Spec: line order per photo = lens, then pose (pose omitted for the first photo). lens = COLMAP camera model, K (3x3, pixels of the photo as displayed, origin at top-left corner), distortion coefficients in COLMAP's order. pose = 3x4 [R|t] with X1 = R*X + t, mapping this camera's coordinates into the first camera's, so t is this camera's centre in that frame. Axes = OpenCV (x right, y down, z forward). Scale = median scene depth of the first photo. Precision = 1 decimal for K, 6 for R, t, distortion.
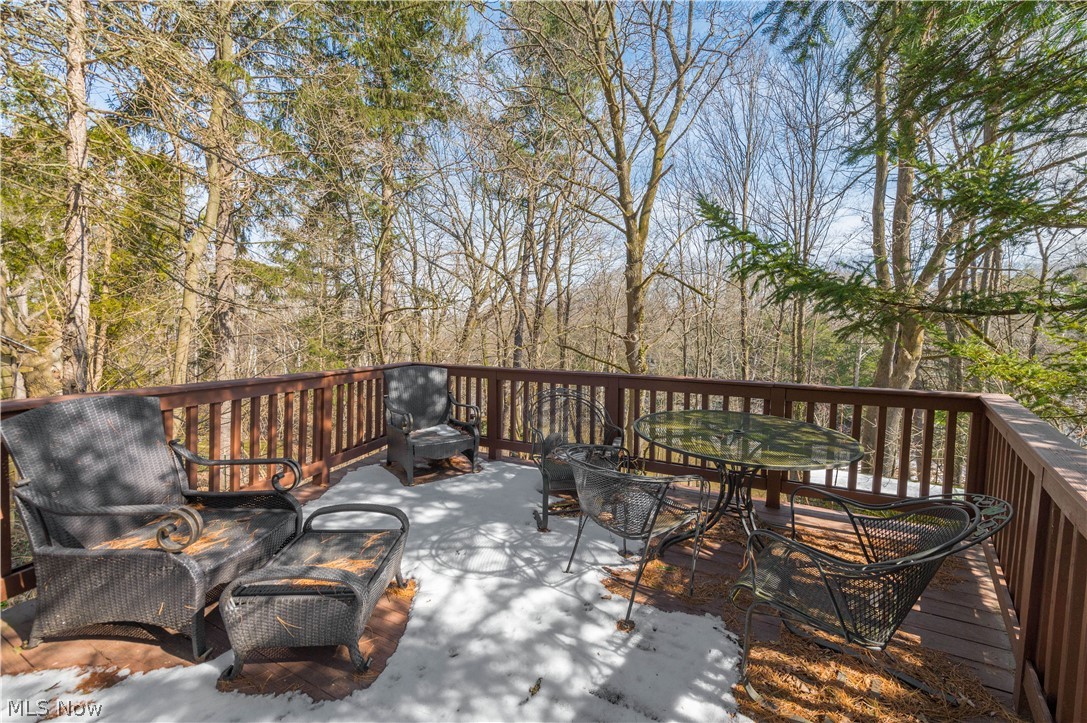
lens RADIAL K [[425.8, 0, 557.3], [0, 425.8, 362.1], [0, 0, 1]] dist [0.021860, -0.006925]
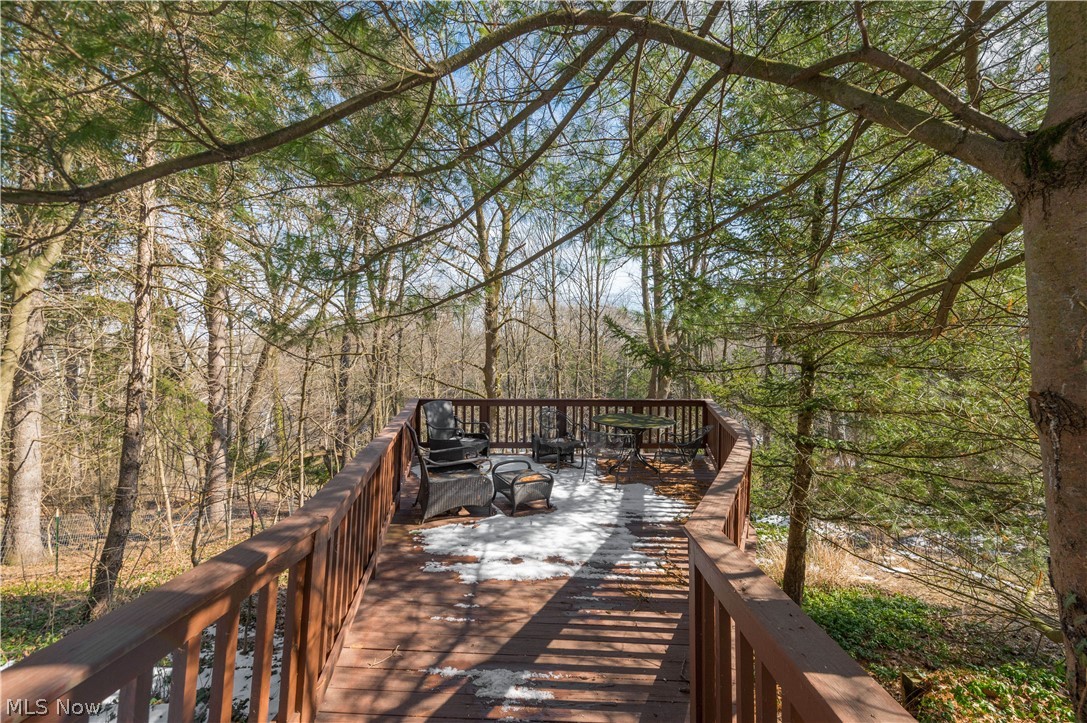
lens RADIAL K [[425.8, 0, 557.3], [0, 425.8, 362.1], [0, 0, 1]] dist [0.021860, -0.006925]
pose [[0.897017, -0.015045, 0.441740, -0.195501], [0.039370, 0.998168, -0.045949, -0.013471], [-0.440239, 0.058608, 0.895966, -0.191286]]
